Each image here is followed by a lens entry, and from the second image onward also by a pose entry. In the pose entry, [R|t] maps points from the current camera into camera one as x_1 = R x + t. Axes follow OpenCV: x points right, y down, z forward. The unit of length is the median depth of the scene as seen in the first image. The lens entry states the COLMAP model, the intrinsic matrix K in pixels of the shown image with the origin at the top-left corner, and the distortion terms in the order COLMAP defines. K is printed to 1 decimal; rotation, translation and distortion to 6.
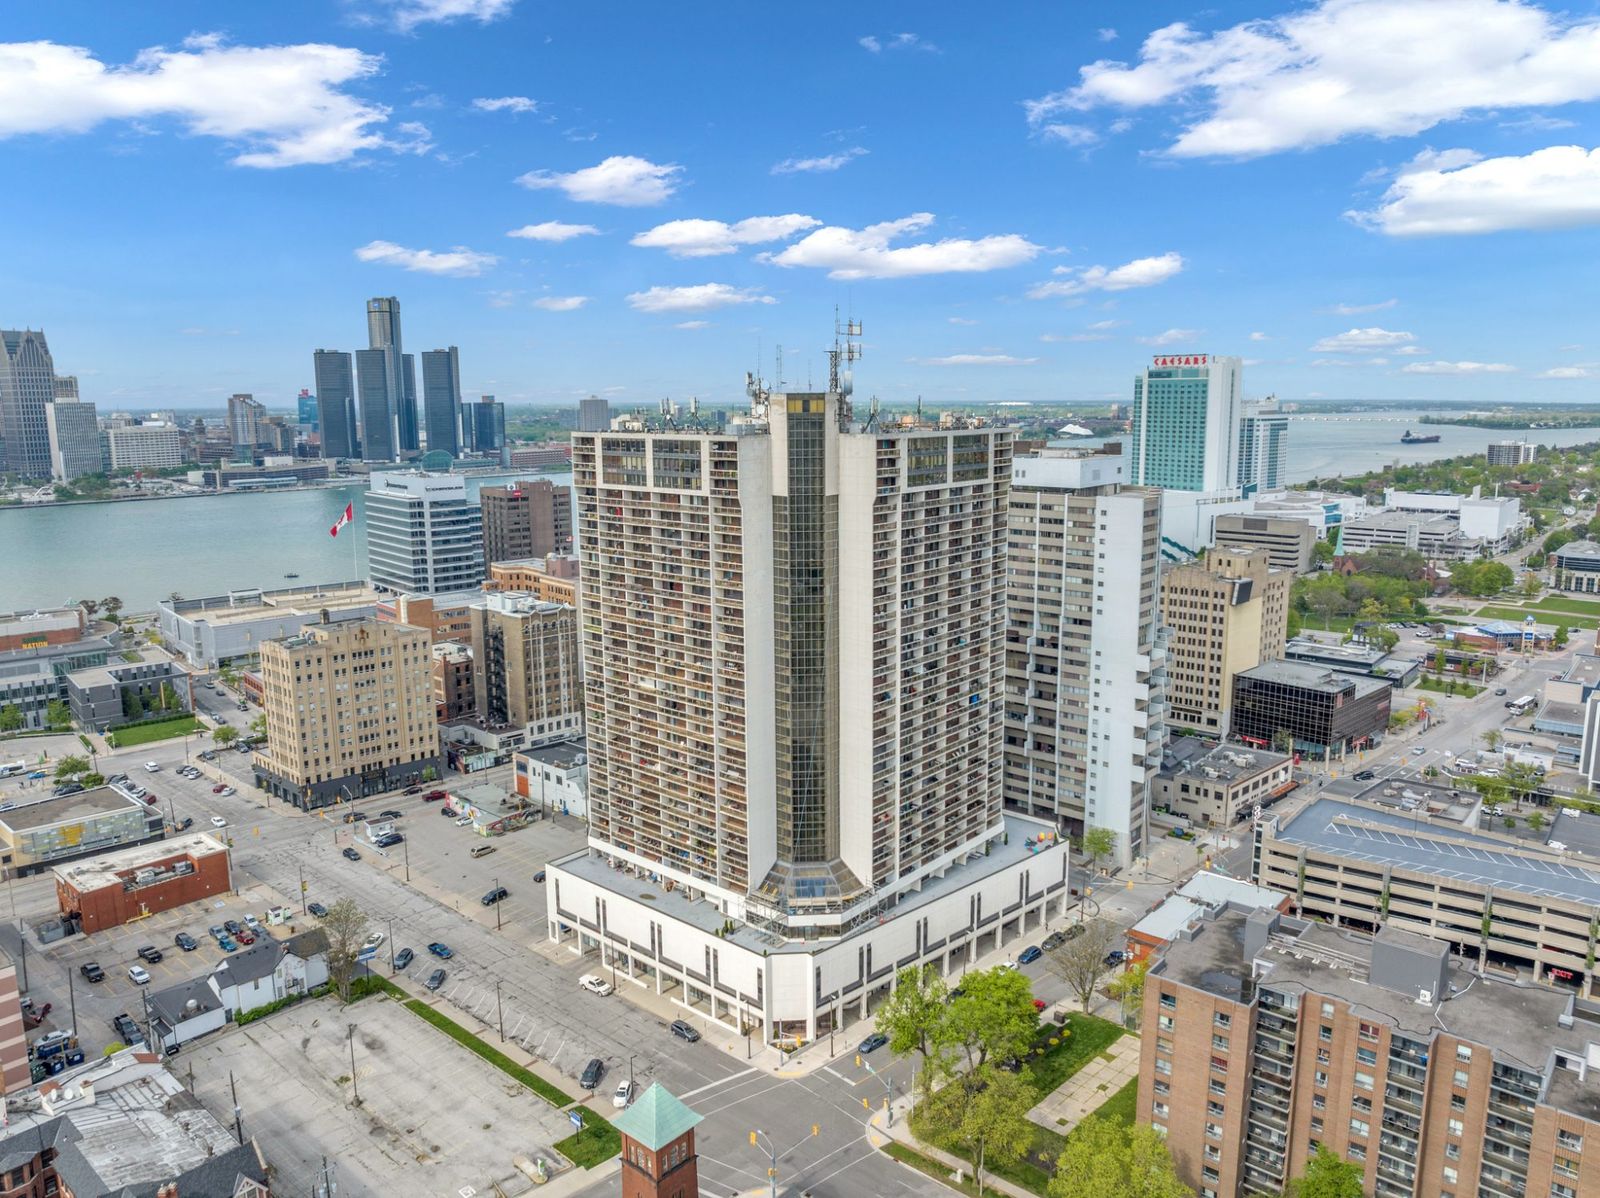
lens RADIAL K [[1135.4, 0, 800.0], [0, 1135.4, 599.0], [0, 0, 1]] dist [-0.049275, 0.021946]
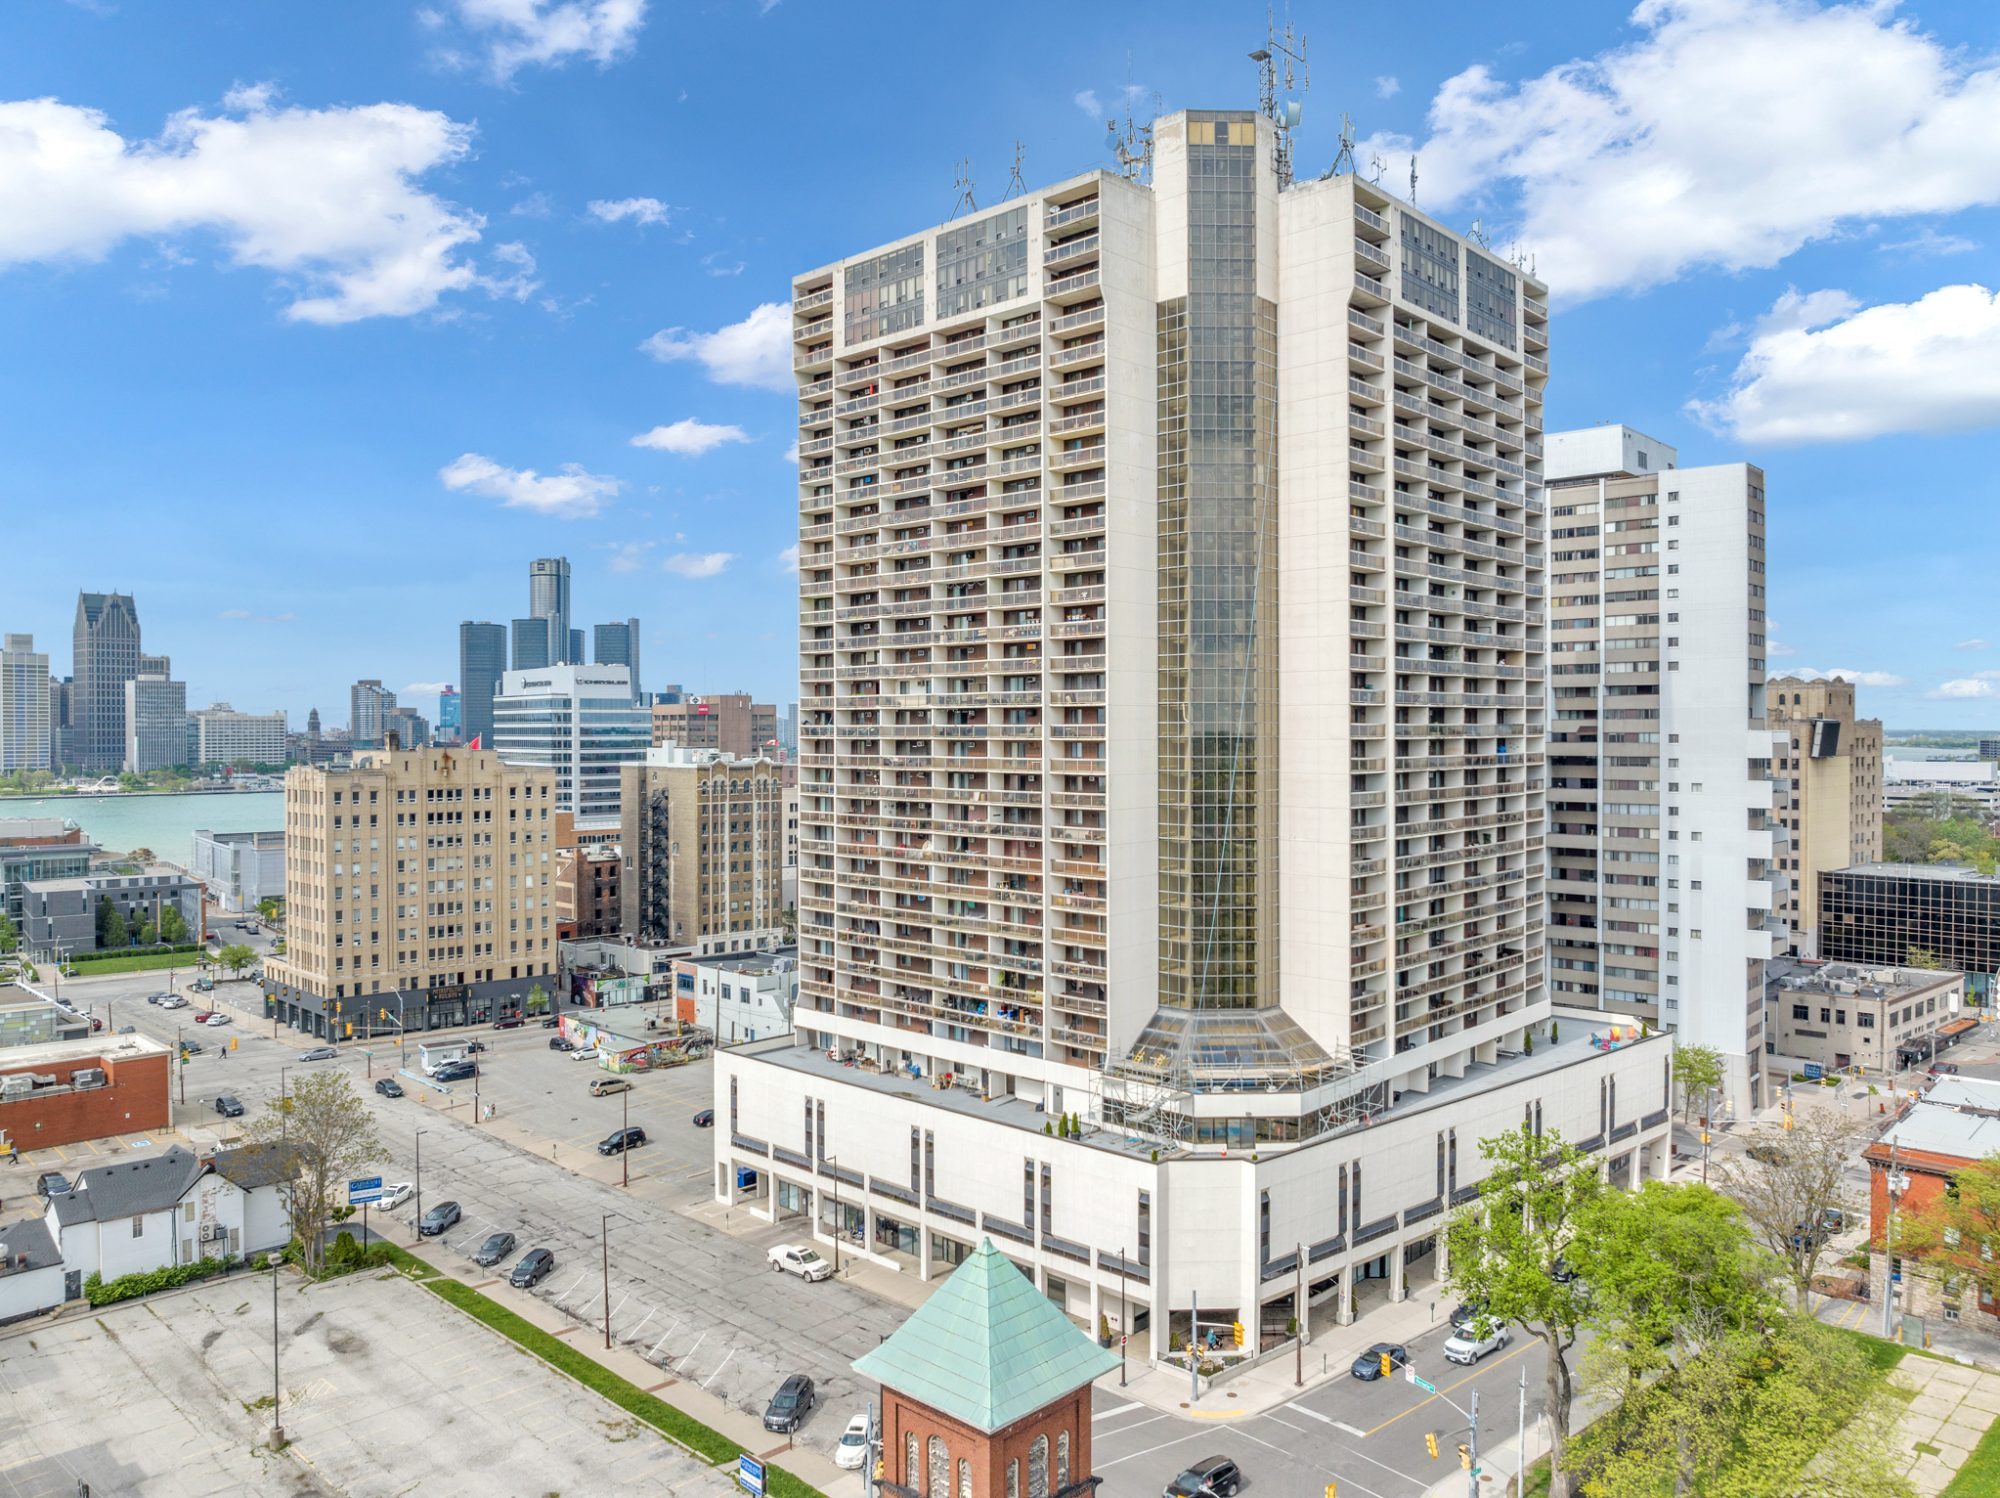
lens RADIAL K [[1419.2, 0, 1000.0], [0, 1419.2, 749.0], [0, 0, 1]] dist [-0.049275, 0.021946]
pose [[0.999168, 0.006008, -0.040326, -0.055042], [-0.012442, 0.986837, -0.161236, 0.178361], [0.038827, 0.161604, 0.986092, 0.279214]]
